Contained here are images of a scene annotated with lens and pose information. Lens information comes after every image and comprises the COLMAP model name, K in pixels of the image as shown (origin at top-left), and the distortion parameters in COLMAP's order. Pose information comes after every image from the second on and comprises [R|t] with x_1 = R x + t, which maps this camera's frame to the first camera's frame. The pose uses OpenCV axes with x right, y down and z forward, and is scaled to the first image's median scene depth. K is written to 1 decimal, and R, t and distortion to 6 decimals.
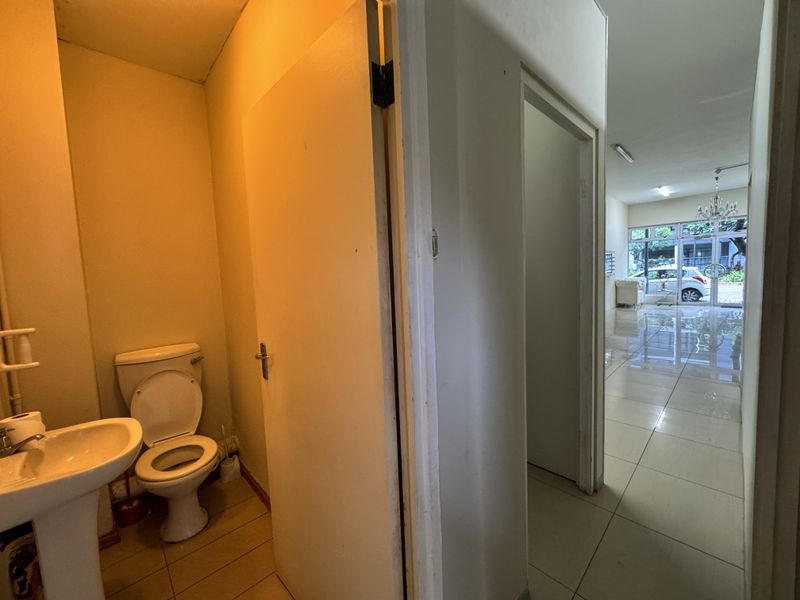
lens RADIAL K [[318.8, 0, 400.4], [0, 318.8, 301.5], [0, 0, 1]] dist [-0.002572, -0.000302]
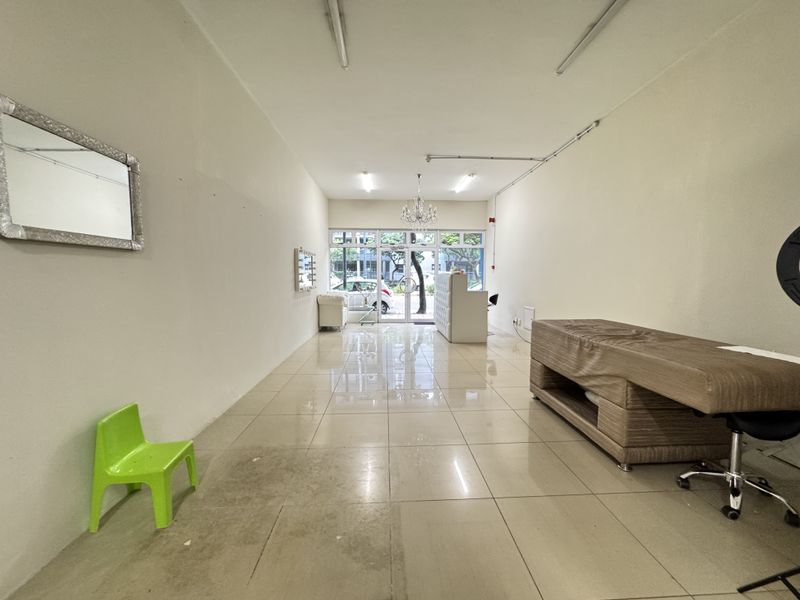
lens RADIAL K [[318.8, 0, 395.8], [0, 318.8, 297.0], [0, 0, 1]] dist [-0.002572, -0.000302]
pose [[0.664886, -0.003977, 0.746934, 0.204156], [0.030007, 0.999321, -0.021389, -0.032426], [-0.746342, 0.036635, 0.664553, 0.310395]]
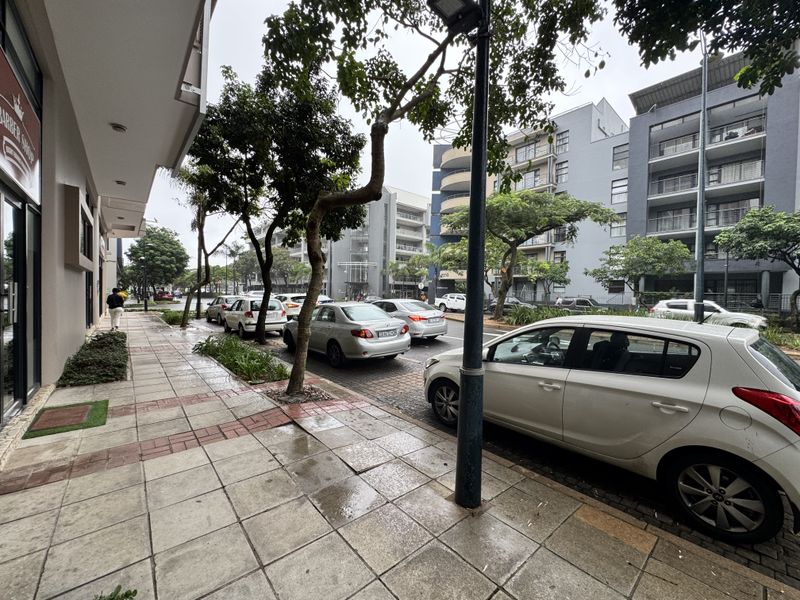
lens RADIAL K [[318.8, 0, 398.9], [0, 318.8, 298.1], [0, 0, 1]] dist [-0.002572, -0.000302]
pose [[0.996479, 0.066510, -0.051046, 0.778560], [-0.069762, 0.995457, -0.064798, -0.107985], [0.046504, 0.068131, 0.996592, 0.855769]]
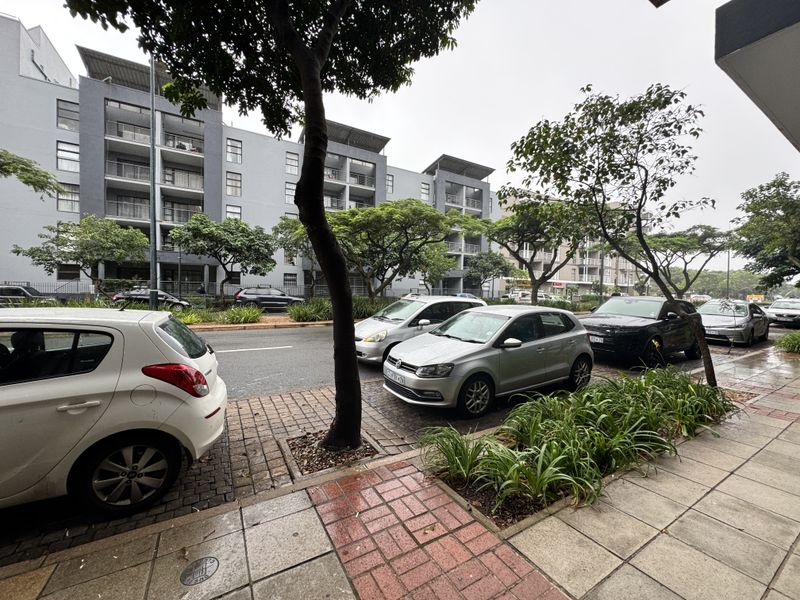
lens RADIAL K [[318.8, 0, 402.4], [0, 318.8, 298.4], [0, 0, 1]] dist [-0.002572, -0.000302]
pose [[0.222470, 0.027846, 0.974542, 0.807091], [0.051747, 0.997846, -0.040324, -0.108630], [-0.973565, 0.059400, 0.220549, 0.846724]]
